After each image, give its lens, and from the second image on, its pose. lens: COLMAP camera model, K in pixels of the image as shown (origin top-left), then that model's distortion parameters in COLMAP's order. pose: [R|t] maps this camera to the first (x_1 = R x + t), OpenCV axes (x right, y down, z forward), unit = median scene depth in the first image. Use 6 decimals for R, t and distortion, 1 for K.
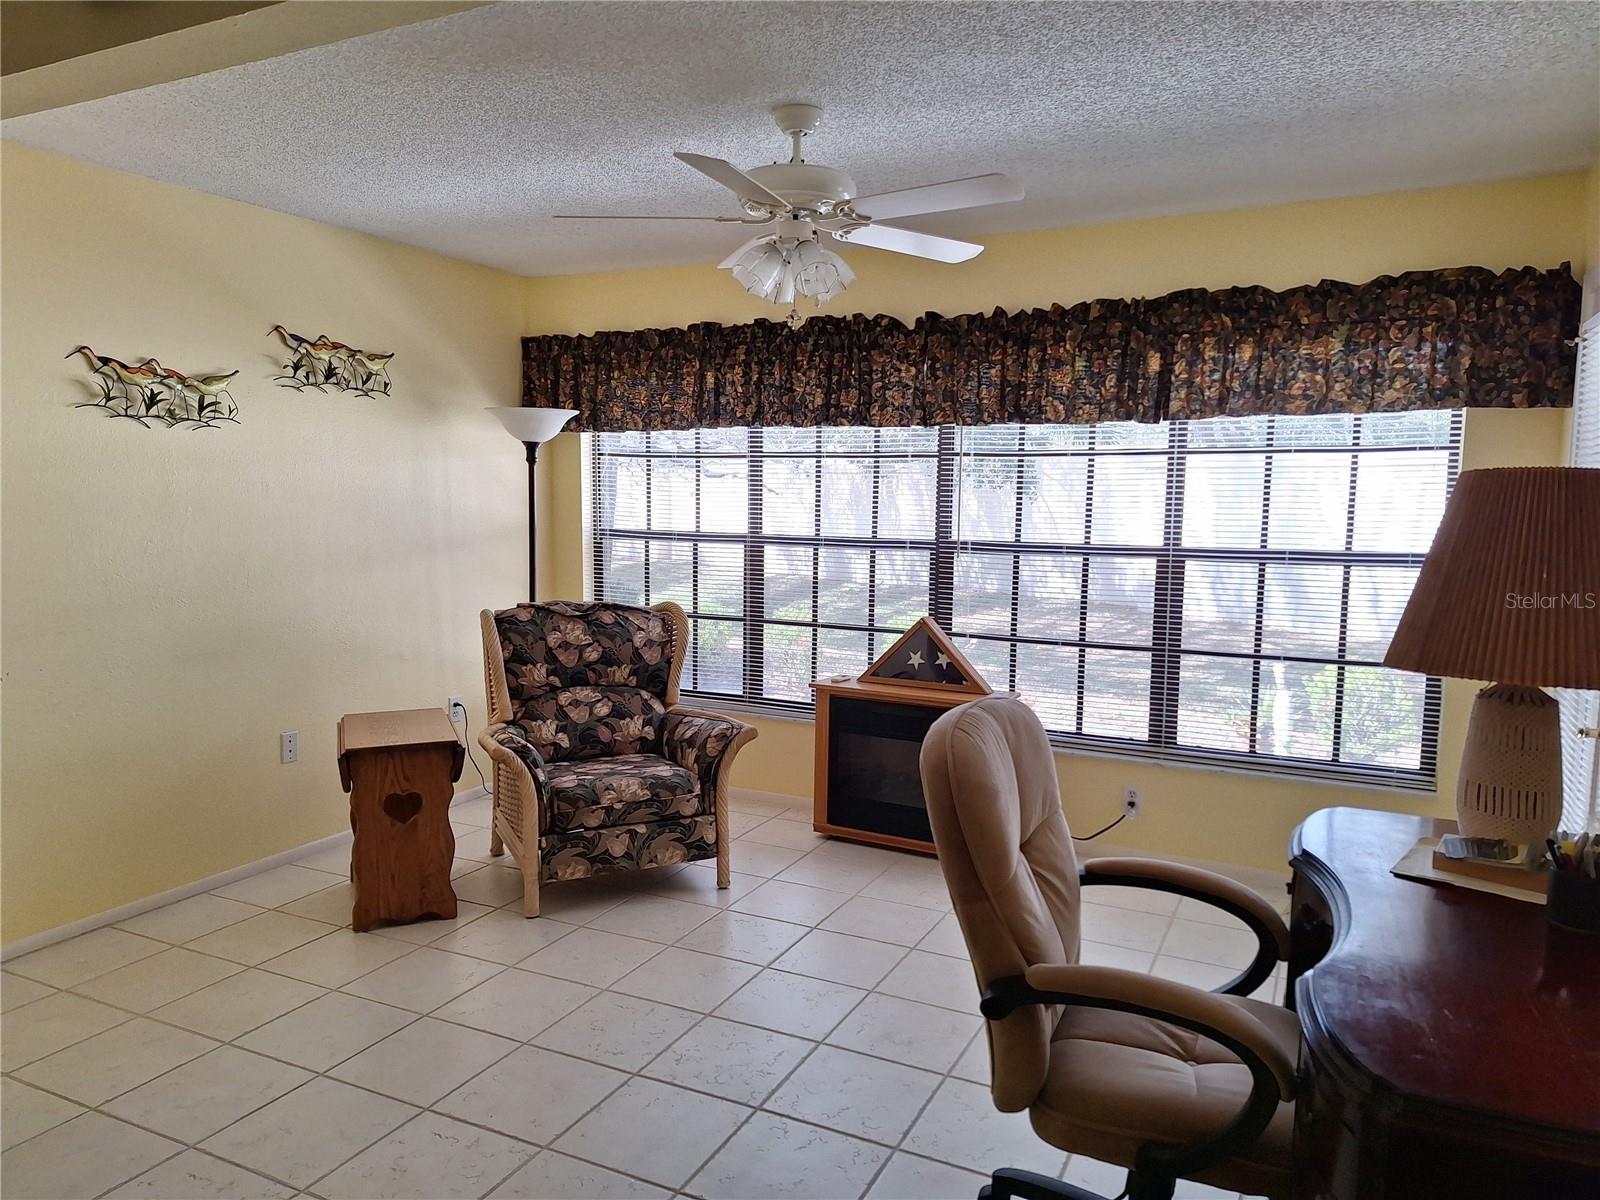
lens RADIAL K [[1121.5, 0, 786.0], [0, 1121.5, 602.6], [0, 0, 1]] dist [0.105614, -0.116027]
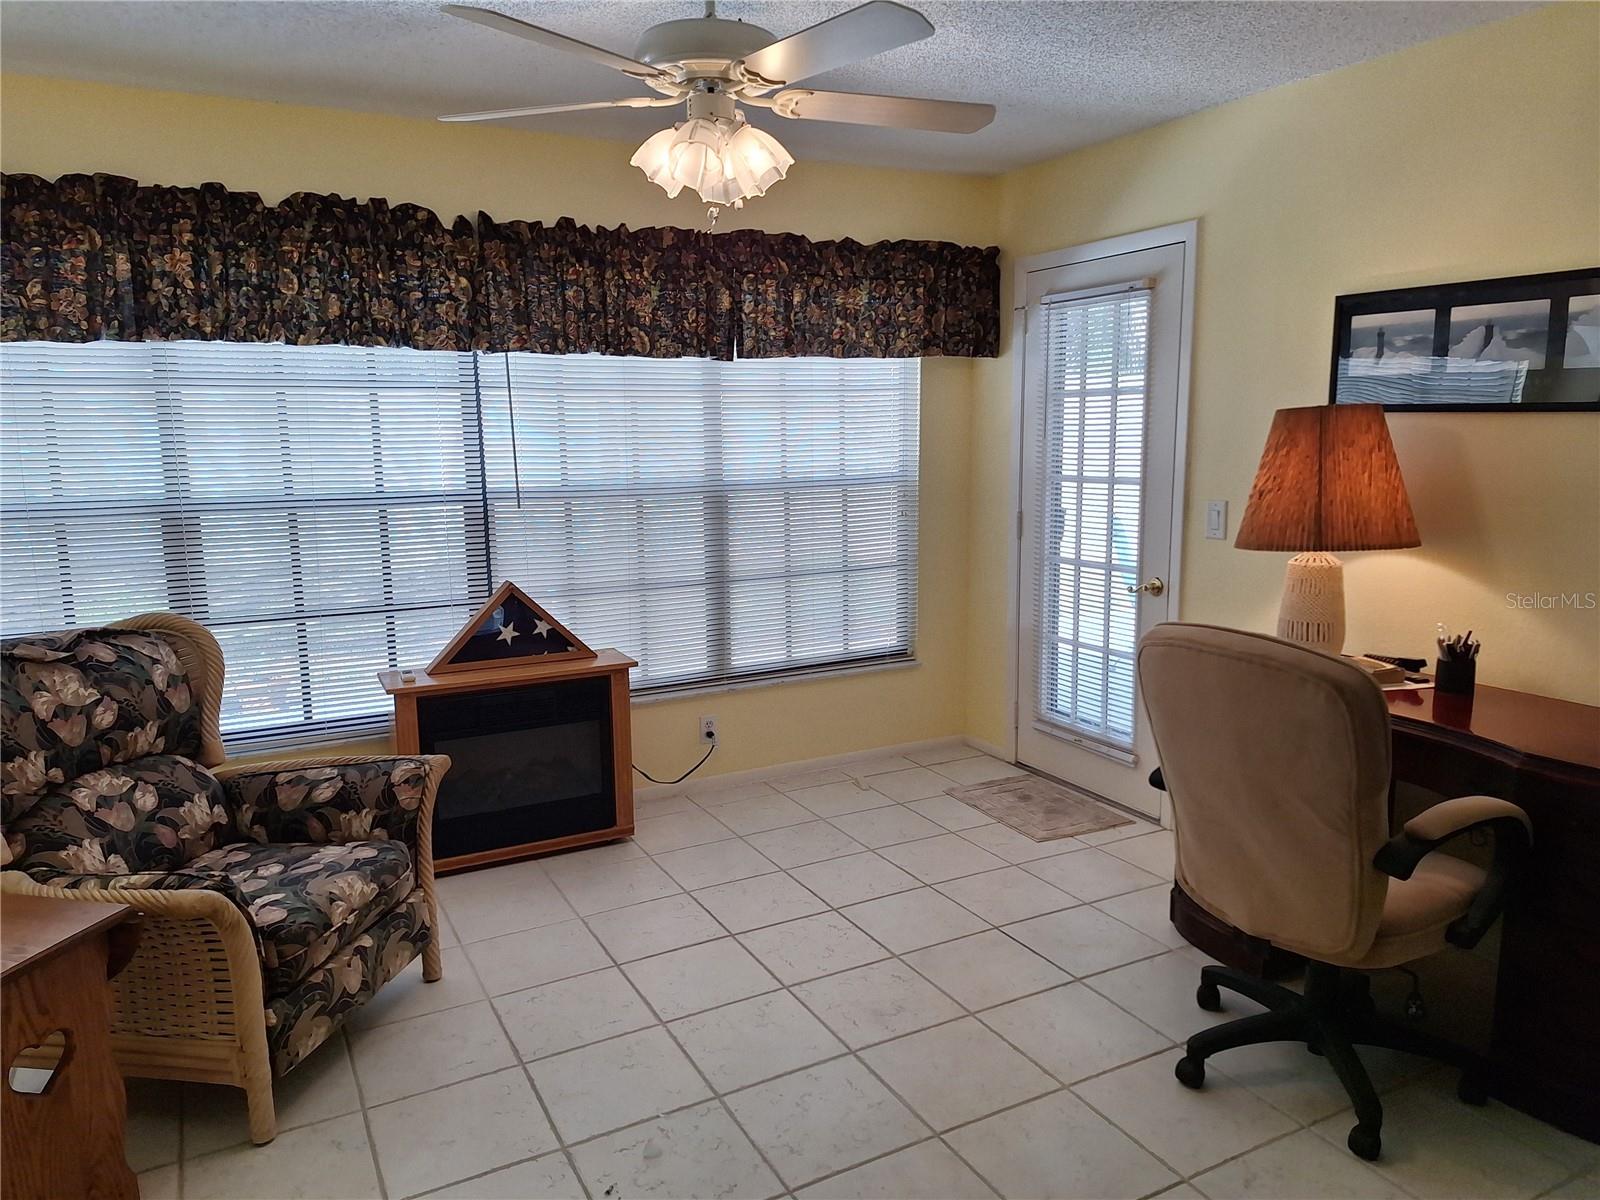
lens RADIAL K [[1121.5, 0, 813.9], [0, 1121.5, 589.9], [0, 0, 1]] dist [0.105614, -0.116027]
pose [[0.574681, -0.141461, 0.806059, -0.453388], [0.097968, 0.989756, 0.103854, -0.049506], [-0.812493, 0.019285, 0.582652, 0.339879]]
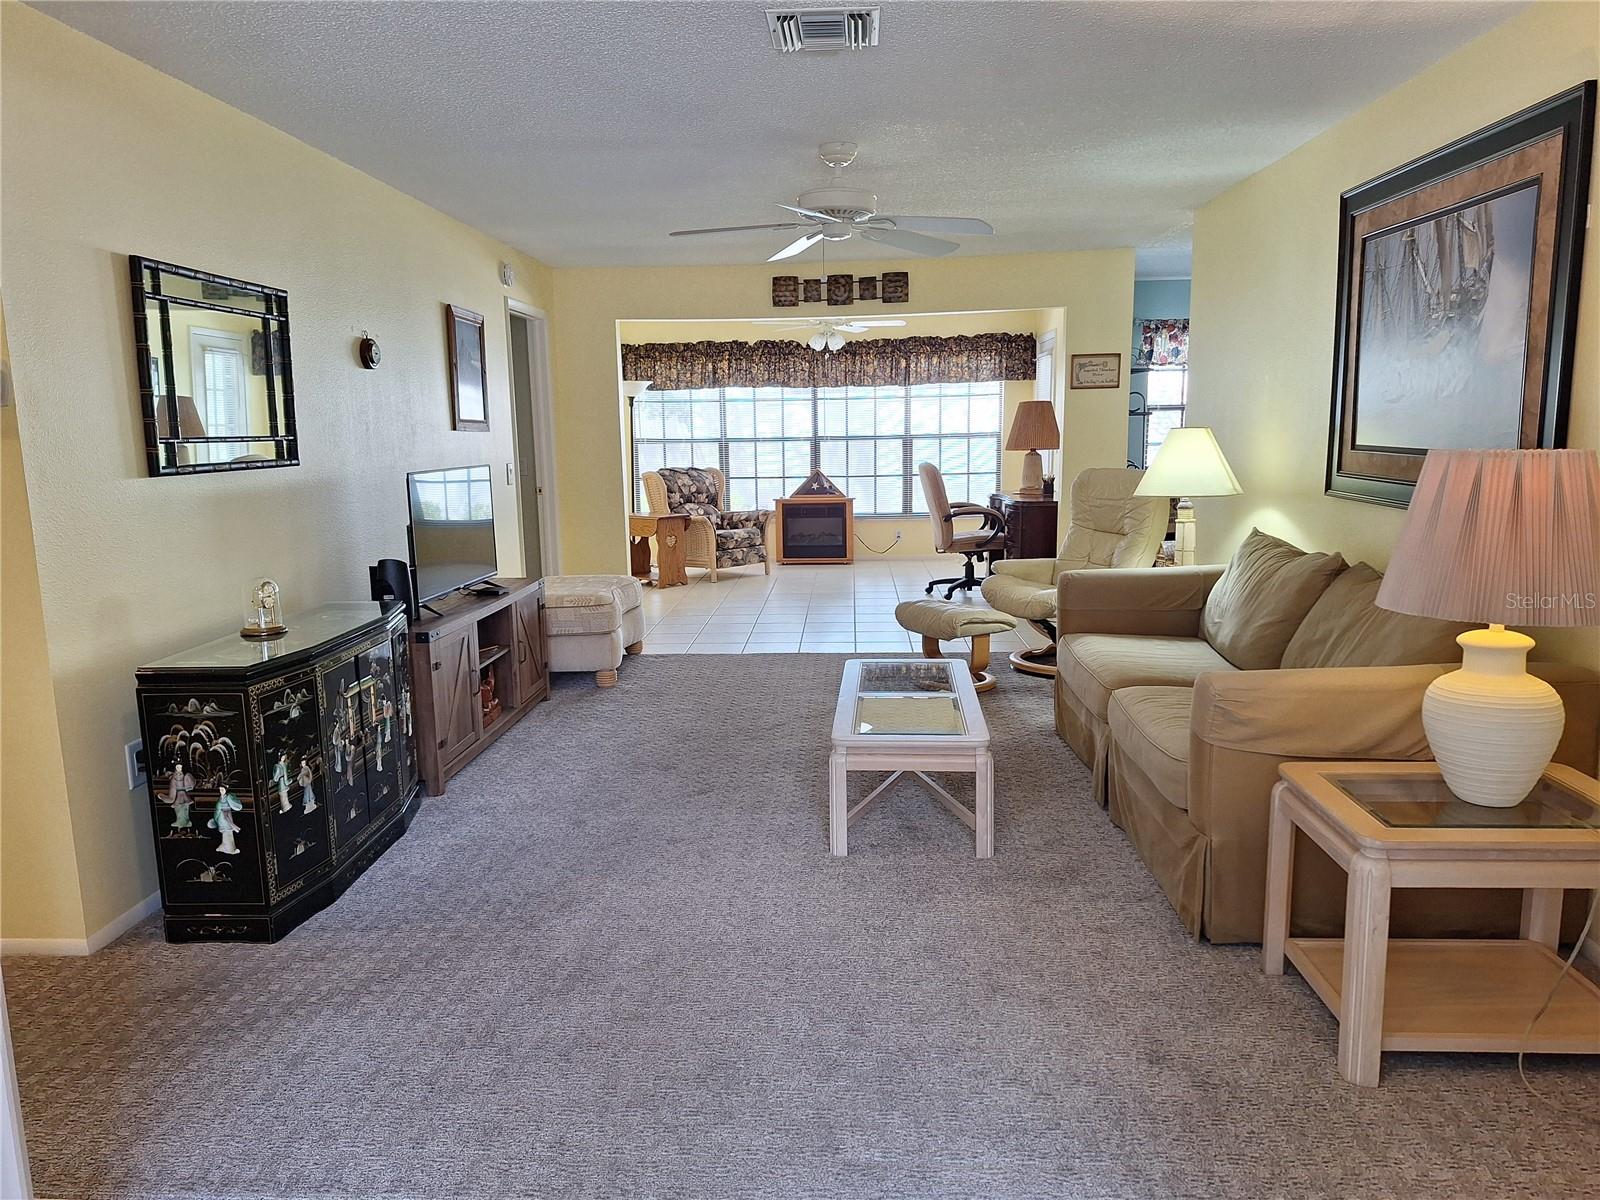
lens RADIAL K [[1121.5, 0, 794.7], [0, 1121.5, 613.8], [0, 0, 1]] dist [0.105614, -0.116027]
pose [[0.915599, -0.093072, 0.391174, -0.943532], [0.068427, 0.994718, 0.076511, 0.144079], [-0.396229, -0.043287, 0.917131, -1.271950]]
